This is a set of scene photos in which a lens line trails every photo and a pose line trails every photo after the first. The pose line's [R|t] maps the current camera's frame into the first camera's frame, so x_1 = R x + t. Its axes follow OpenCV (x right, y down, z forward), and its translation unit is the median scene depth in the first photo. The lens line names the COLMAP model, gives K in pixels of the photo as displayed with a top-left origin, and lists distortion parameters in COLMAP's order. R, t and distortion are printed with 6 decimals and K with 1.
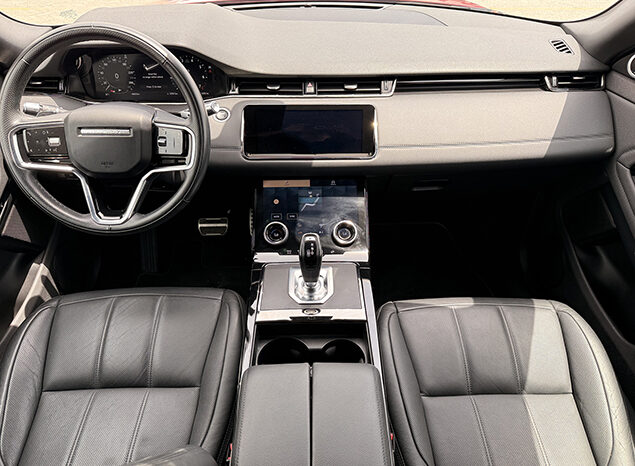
lens RADIAL K [[475.2, 0, 322.1], [0, 475.2, 223.1], [0, 0, 1]] dist [0.037168, -0.051115]
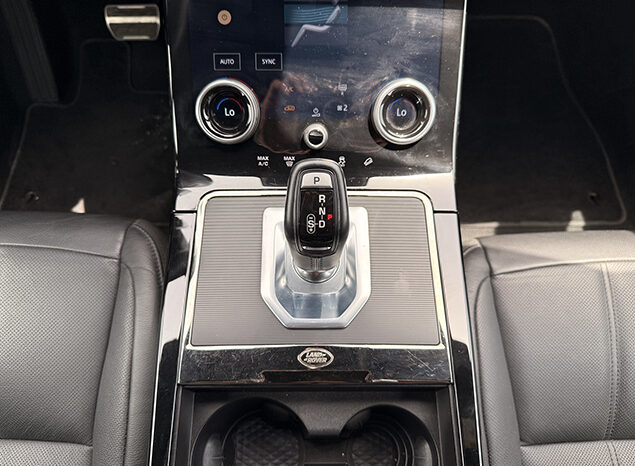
lens RADIAL K [[475.2, 0, 315.8], [0, 475.2, 235.5], [0, 0, 1]] dist [0.037168, -0.051115]
pose [[0.999722, 0.023544, -0.000876, -0.021795], [-0.019919, 0.864477, 0.502277, -0.091033], [0.012583, -0.502121, 0.864706, 0.611968]]
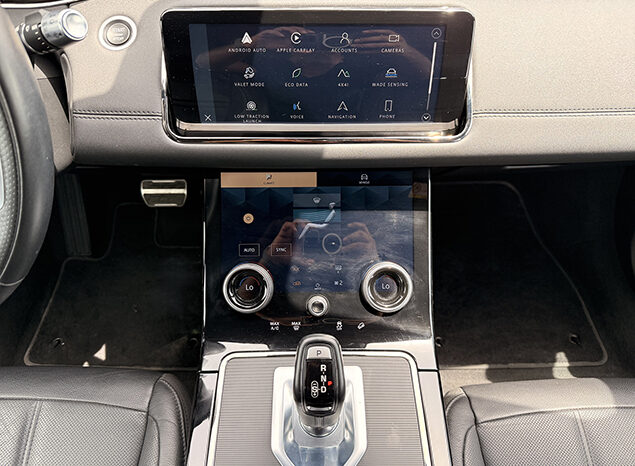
lens RADIAL K [[475.2, 0, 312.9], [0, 475.2, 229.0], [0, 0, 1]] dist [0.037168, -0.051115]
pose [[0.999811, 0.012447, -0.014953, -0.022626], [-0.008275, 0.967649, 0.252164, -0.166999], [0.017608, -0.251993, 0.967569, 0.539057]]
